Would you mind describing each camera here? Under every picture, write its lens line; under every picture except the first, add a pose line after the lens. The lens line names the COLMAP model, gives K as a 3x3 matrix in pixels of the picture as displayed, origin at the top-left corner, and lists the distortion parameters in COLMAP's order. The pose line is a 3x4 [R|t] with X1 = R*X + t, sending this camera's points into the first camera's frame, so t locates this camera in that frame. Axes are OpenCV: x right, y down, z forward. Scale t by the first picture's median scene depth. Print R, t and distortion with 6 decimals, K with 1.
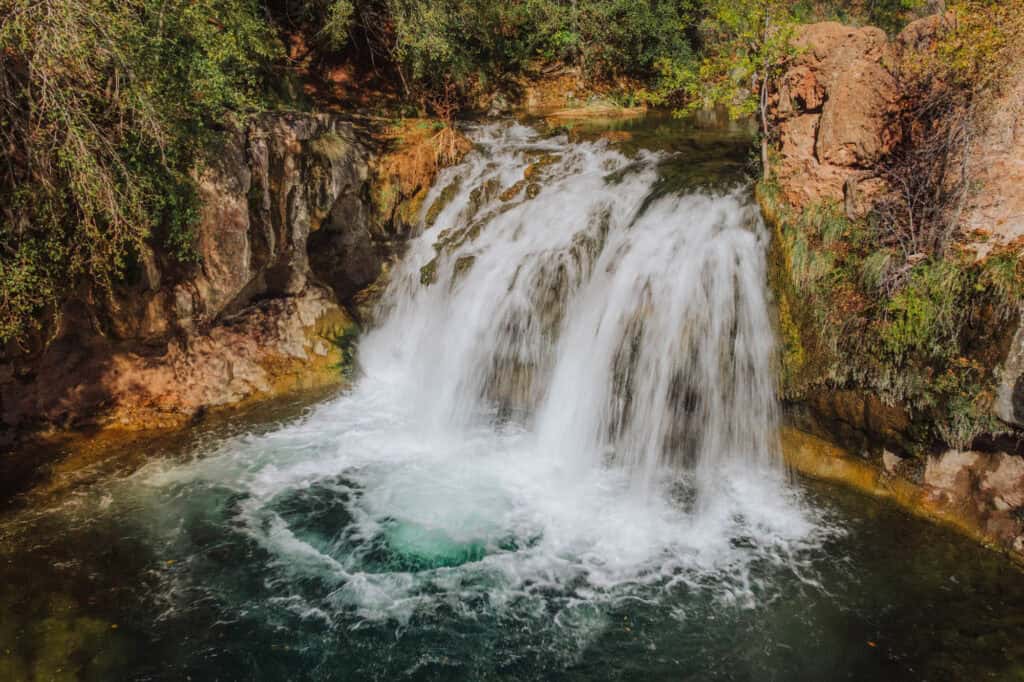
lens RADIAL K [[800.0, 0, 501.9], [0, 800.0, 342.5], [0, 0, 1]] dist [-0.015786, 0.003228]
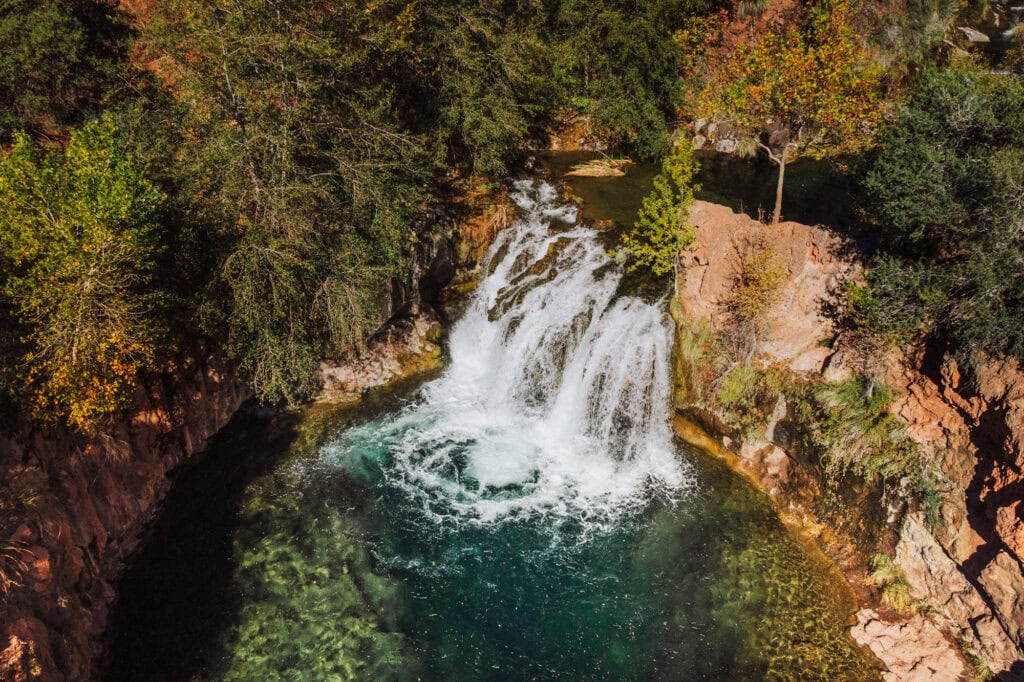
lens RADIAL K [[707.6, 0, 519.6], [0, 707.6, 340.3], [0, 0, 1]] dist [0.002910, -0.000386]
pose [[0.999793, 0.020267, -0.001595, -0.029448], [-0.019317, 0.971512, 0.236204, -0.424088], [0.006337, -0.236124, 0.971702, -0.559532]]
